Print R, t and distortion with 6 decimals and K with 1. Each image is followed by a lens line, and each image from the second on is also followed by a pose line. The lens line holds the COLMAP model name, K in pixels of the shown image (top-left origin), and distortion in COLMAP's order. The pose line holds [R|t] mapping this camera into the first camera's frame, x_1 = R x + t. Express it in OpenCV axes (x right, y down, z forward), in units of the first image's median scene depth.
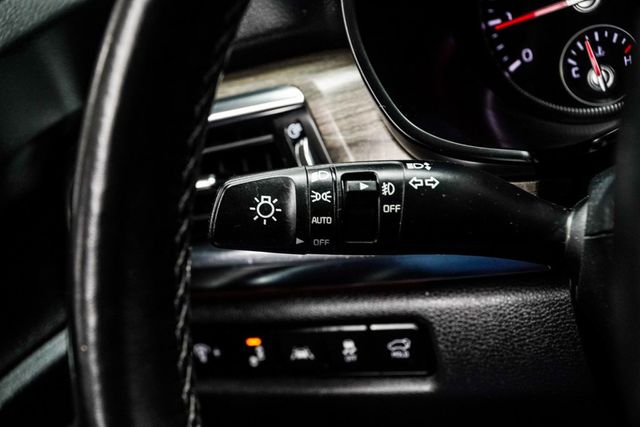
lens RADIAL K [[967.7, 0, 317.5], [0, 967.7, 213.9], [0, 0, 1]] dist [-0.025361, 0.000000]
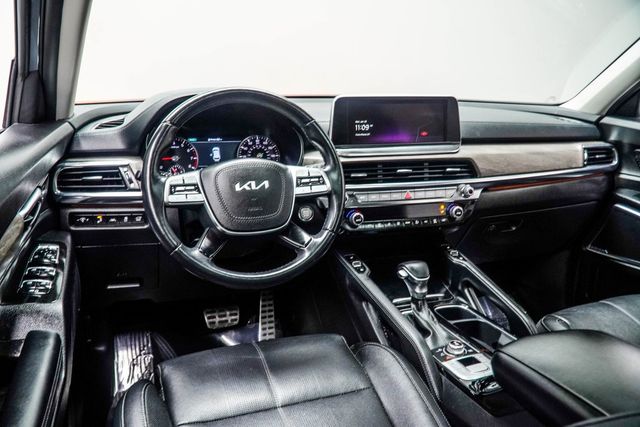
lens RADIAL K [[476.3, 0, 296.5], [0, 476.3, 215.3], [0, 0, 1]] dist [-0.013146, -0.000928]
pose [[0.666666, 0.157282, 0.728573, -1.086622], [-0.007899, 0.978919, -0.204098, 0.582607], [-0.745315, 0.130310, 0.653854, -1.099692]]
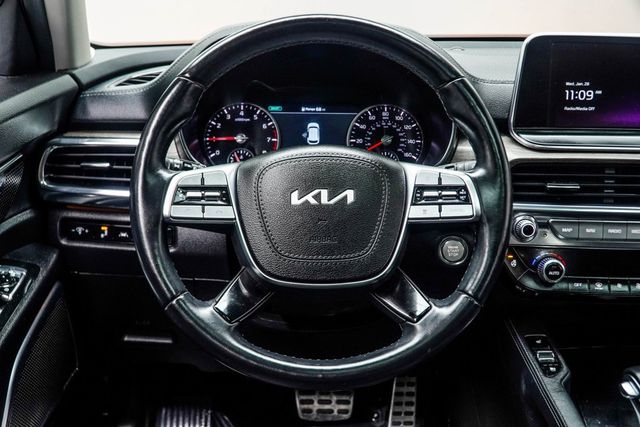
lens RADIAL K [[699.6, 0, 313.8], [0, 699.6, 218.4], [0, 0, 1]] dist [-0.020966, 0.000000]
pose [[0.843448, 0.221526, 0.489409, -0.558534], [-0.148884, 0.971726, -0.183255, 0.395042], [-0.516167, 0.081700, 0.852582, -0.998129]]
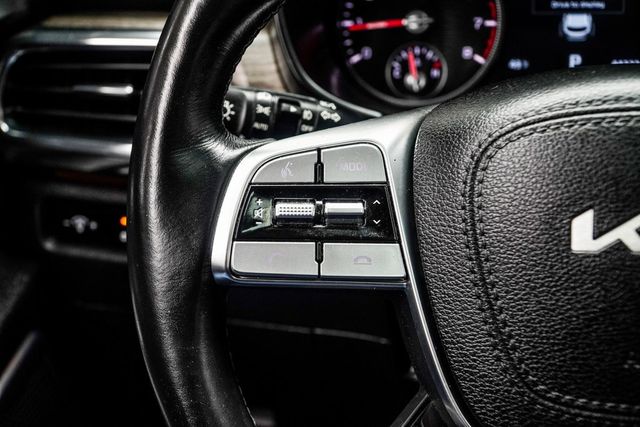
lens RADIAL K [[947.5, 0, 314.9], [0, 947.5, 210.4], [0, 0, 1]] dist [-0.019307, 0.000000]
pose [[0.922180, 0.185248, 0.339511, -0.278060], [-0.185492, 0.982123, -0.032042, 0.117921], [-0.339377, -0.033428, 0.940056, -0.262380]]
